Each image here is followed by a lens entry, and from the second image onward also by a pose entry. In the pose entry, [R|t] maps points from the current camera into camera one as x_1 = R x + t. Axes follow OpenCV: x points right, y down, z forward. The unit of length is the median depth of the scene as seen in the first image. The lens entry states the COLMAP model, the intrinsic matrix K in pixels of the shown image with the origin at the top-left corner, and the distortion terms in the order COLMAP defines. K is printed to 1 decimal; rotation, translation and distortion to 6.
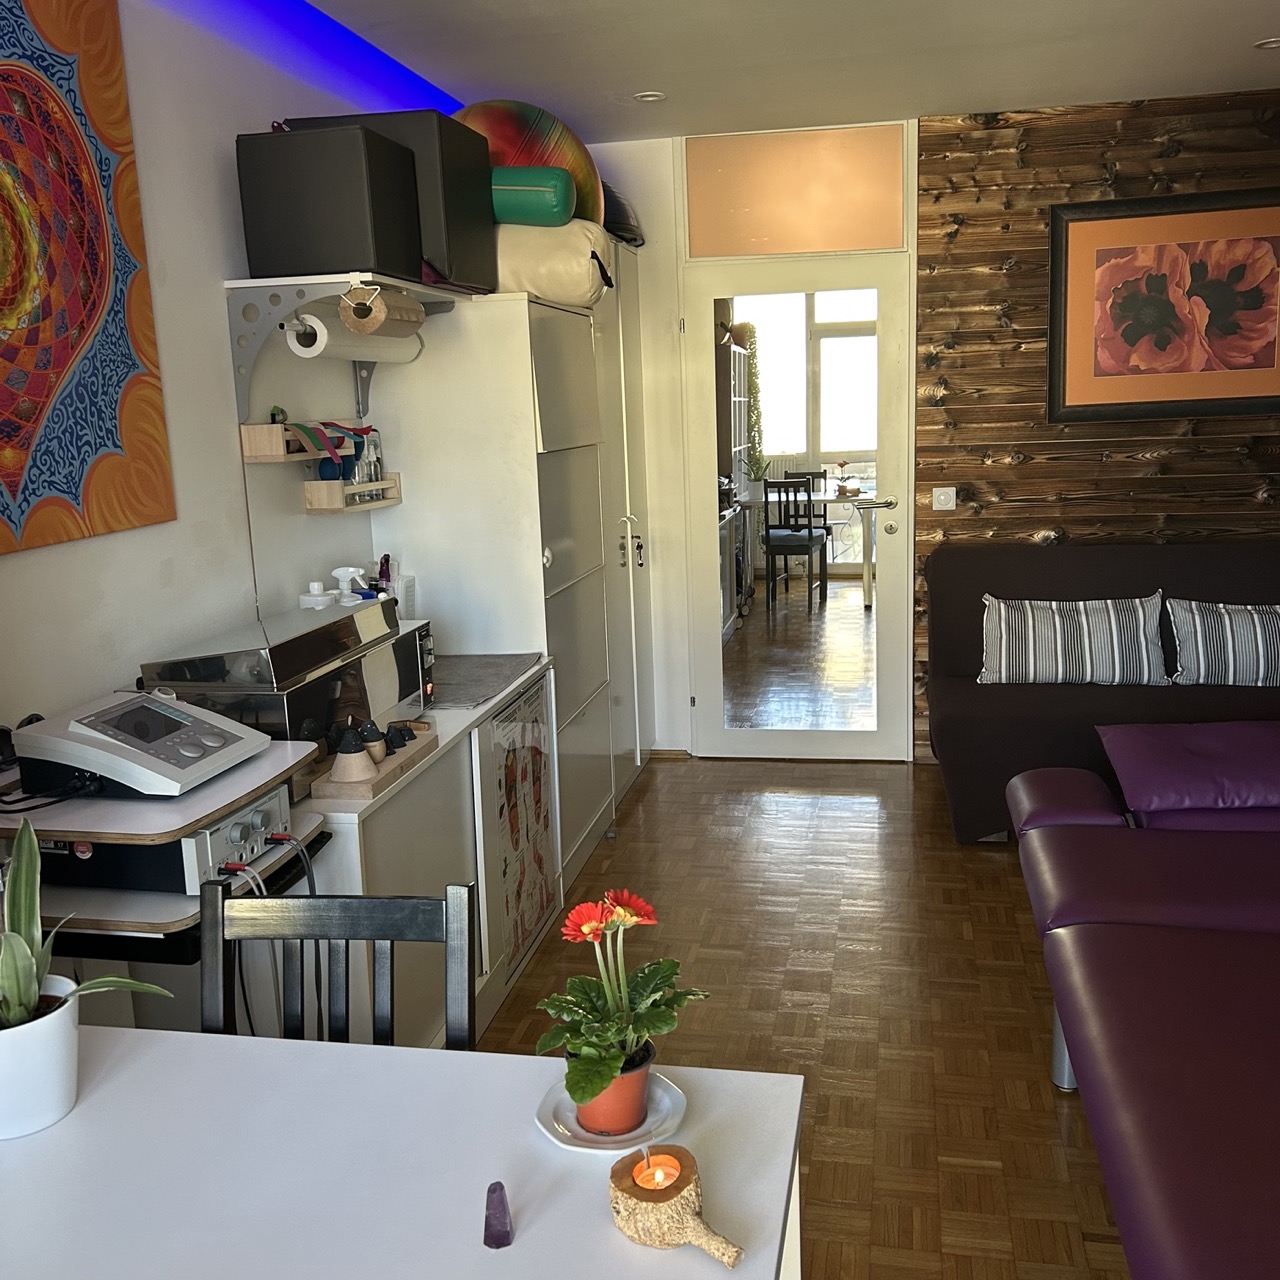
lens RADIAL K [[1309.1, 0, 647.8], [0, 1309.1, 643.2], [0, 0, 1]] dist [0.043654, 0.000000]
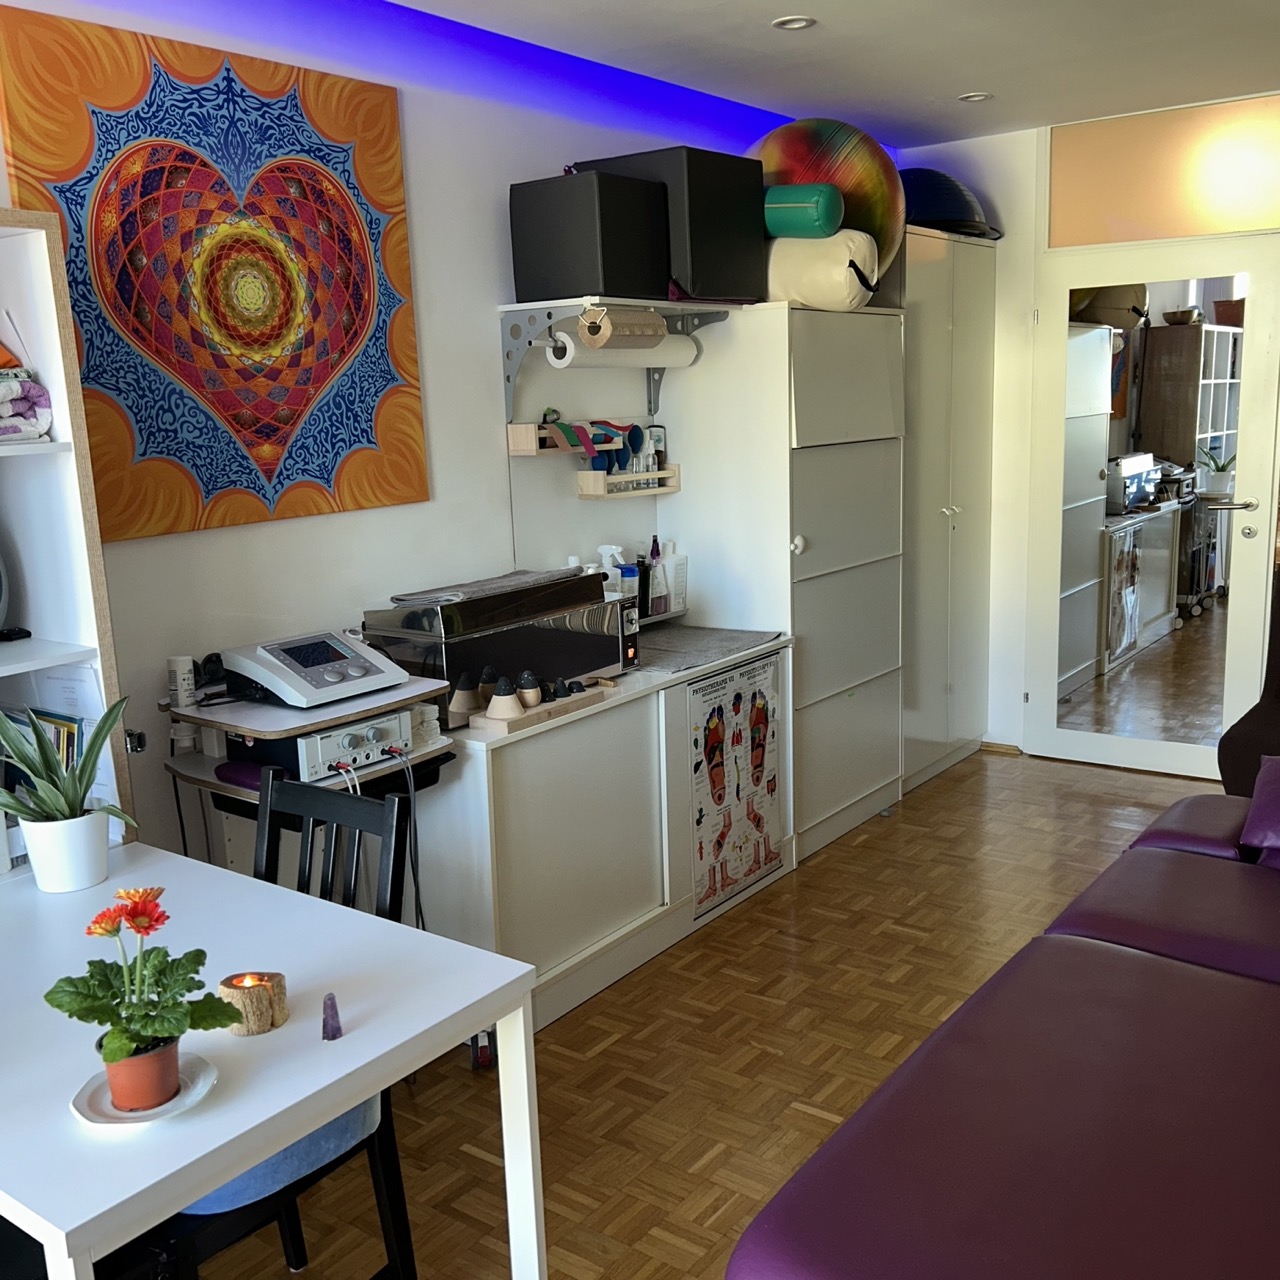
lens RADIAL K [[1309.1, 0, 648.8], [0, 1309.1, 662.4], [0, 0, 1]] dist [0.043654, 0.000000]
pose [[0.903115, 0.092389, -0.419341, 0.395932], [-0.078785, 0.995653, 0.049685, -0.019008], [0.422109, -0.011834, 0.906468, -0.056144]]
